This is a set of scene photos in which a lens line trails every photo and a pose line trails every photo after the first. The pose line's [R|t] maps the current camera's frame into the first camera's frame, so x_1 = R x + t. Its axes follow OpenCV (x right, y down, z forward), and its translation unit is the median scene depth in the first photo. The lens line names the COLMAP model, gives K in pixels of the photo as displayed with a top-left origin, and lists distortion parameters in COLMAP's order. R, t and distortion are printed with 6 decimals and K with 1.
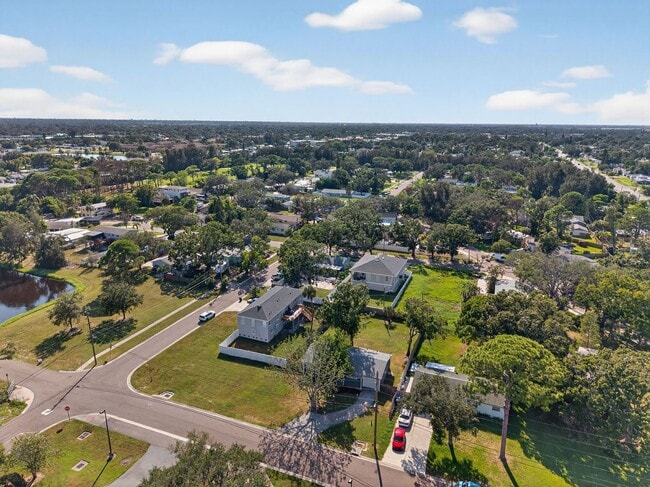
lens RADIAL K [[439.0, 0, 325.0], [0, 439.0, 243.5], [0, 0, 1]] dist [0.019642, -0.009094]
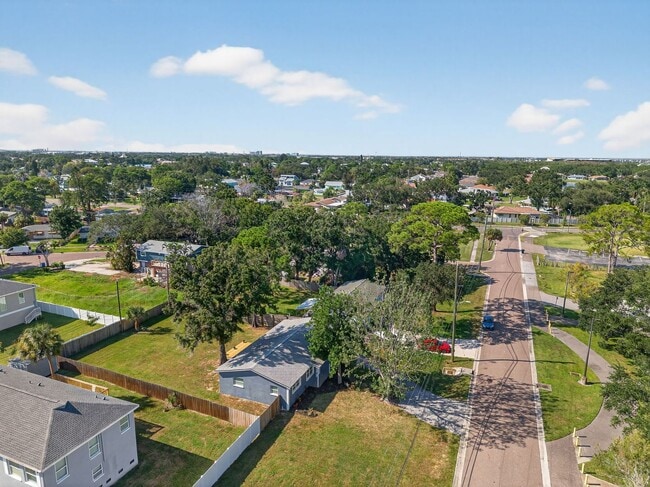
lens RADIAL K [[439.0, 0, 325.0], [0, 439.0, 243.5], [0, 0, 1]] dist [0.019642, -0.009094]
pose [[0.020666, -0.223943, 0.974383, -0.509927], [0.261508, 0.941873, 0.210925, 0.003948], [-0.964980, 0.250450, 0.078027, 0.845161]]
